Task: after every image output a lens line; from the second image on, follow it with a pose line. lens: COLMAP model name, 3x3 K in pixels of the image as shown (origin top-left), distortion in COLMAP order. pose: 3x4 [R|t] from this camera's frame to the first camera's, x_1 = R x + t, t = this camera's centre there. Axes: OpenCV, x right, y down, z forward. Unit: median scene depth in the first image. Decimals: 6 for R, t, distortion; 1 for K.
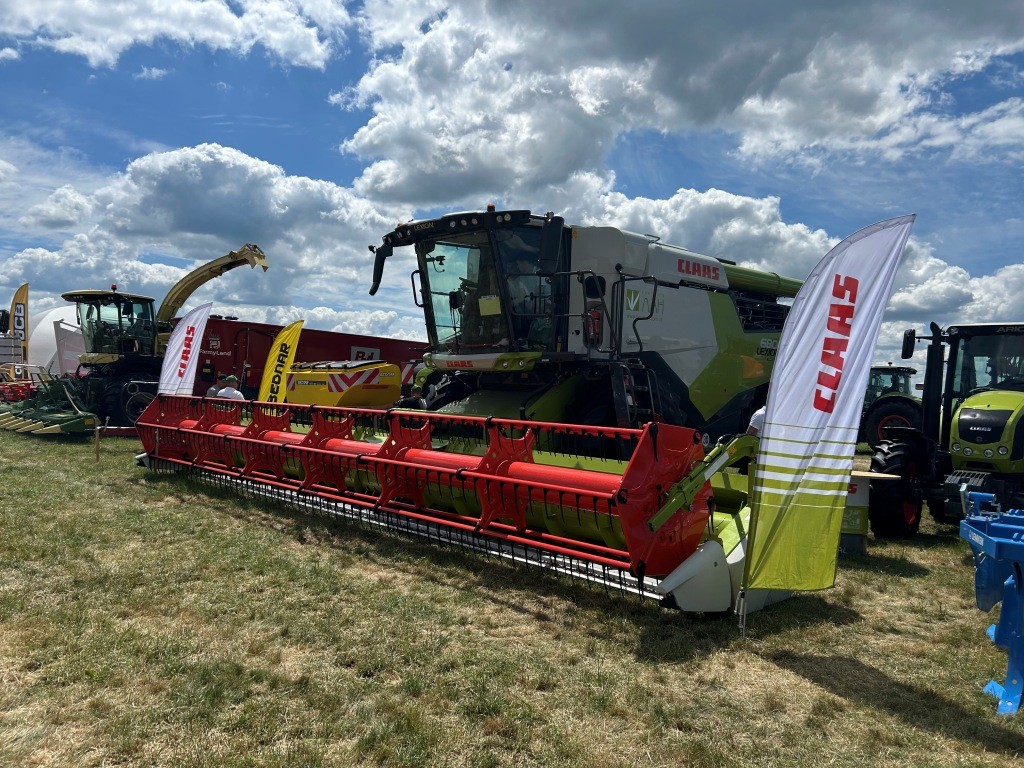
lens RADIAL K [[838.1, 0, 509.3], [0, 838.1, 381.7], [0, 0, 1]] dist [0.018509, -0.003331]
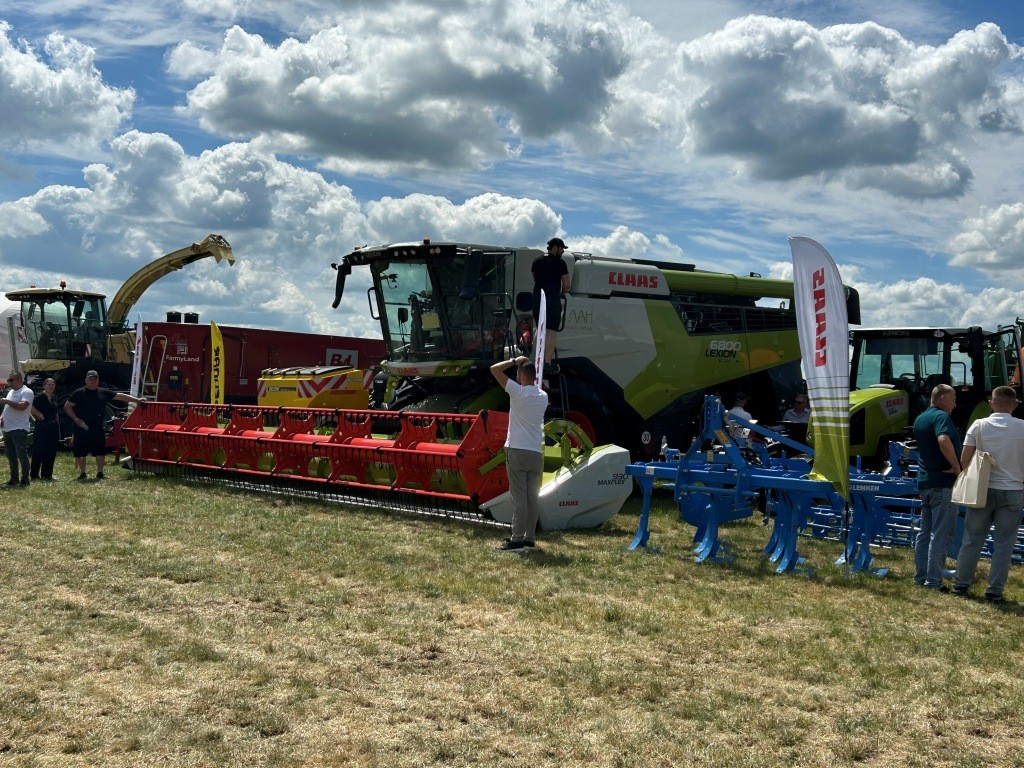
lens RADIAL K [[1248.2, 0, 514.5], [0, 1248.2, 377.5], [0, 0, 1]] dist [-0.000957, 0.000000]
pose [[0.998543, -0.012458, -0.052506, 0.153485], [0.012109, 0.999902, -0.006962, 0.001507], [0.052587, 0.006316, 0.998596, -0.608646]]
